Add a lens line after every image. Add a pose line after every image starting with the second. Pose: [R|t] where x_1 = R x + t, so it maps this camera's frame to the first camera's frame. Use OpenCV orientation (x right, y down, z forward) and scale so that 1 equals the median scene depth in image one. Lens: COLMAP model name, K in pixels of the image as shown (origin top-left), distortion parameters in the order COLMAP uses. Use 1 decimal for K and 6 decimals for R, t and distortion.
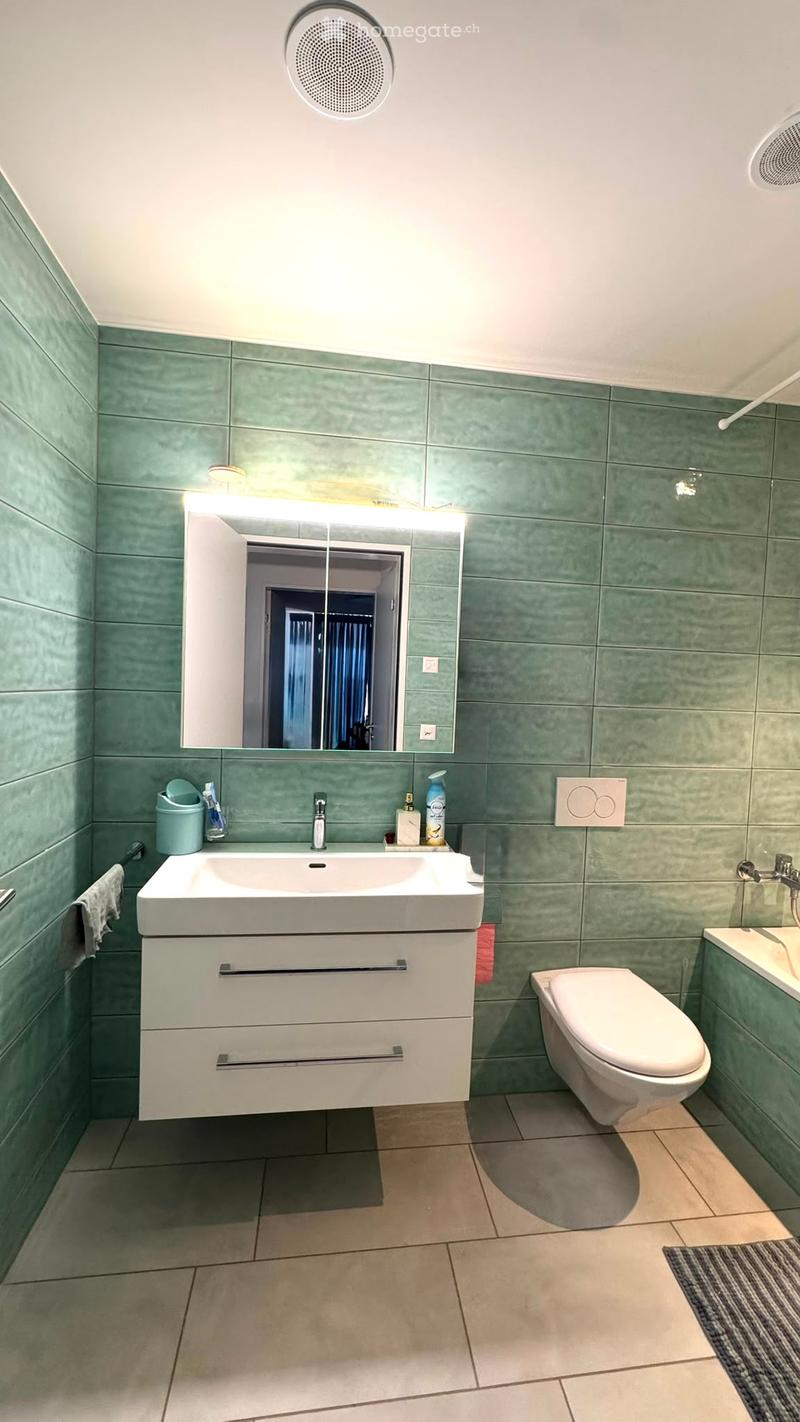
lens RADIAL K [[565.3, 0, 401.8], [0, 565.3, 711.9], [0, 0, 1]] dist [0.001485, -0.000483]
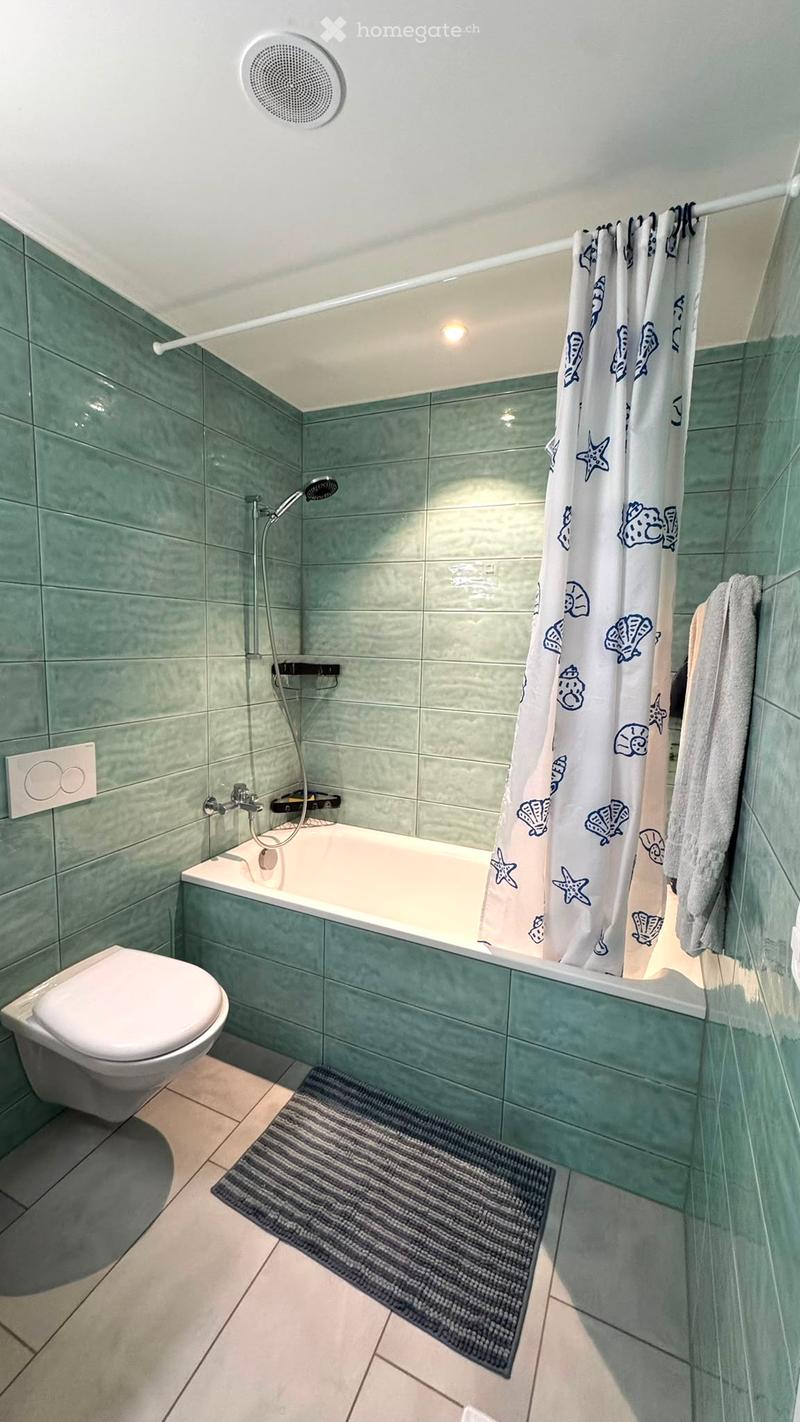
lens RADIAL K [[565.3, 0, 402.6], [0, 565.3, 712.0], [0, 0, 1]] dist [0.001485, -0.000483]
pose [[0.536987, -0.132121, 0.833180, -0.066439], [0.033490, 0.990219, 0.135439, -0.029894], [-0.842925, -0.044826, 0.536160, 0.135240]]
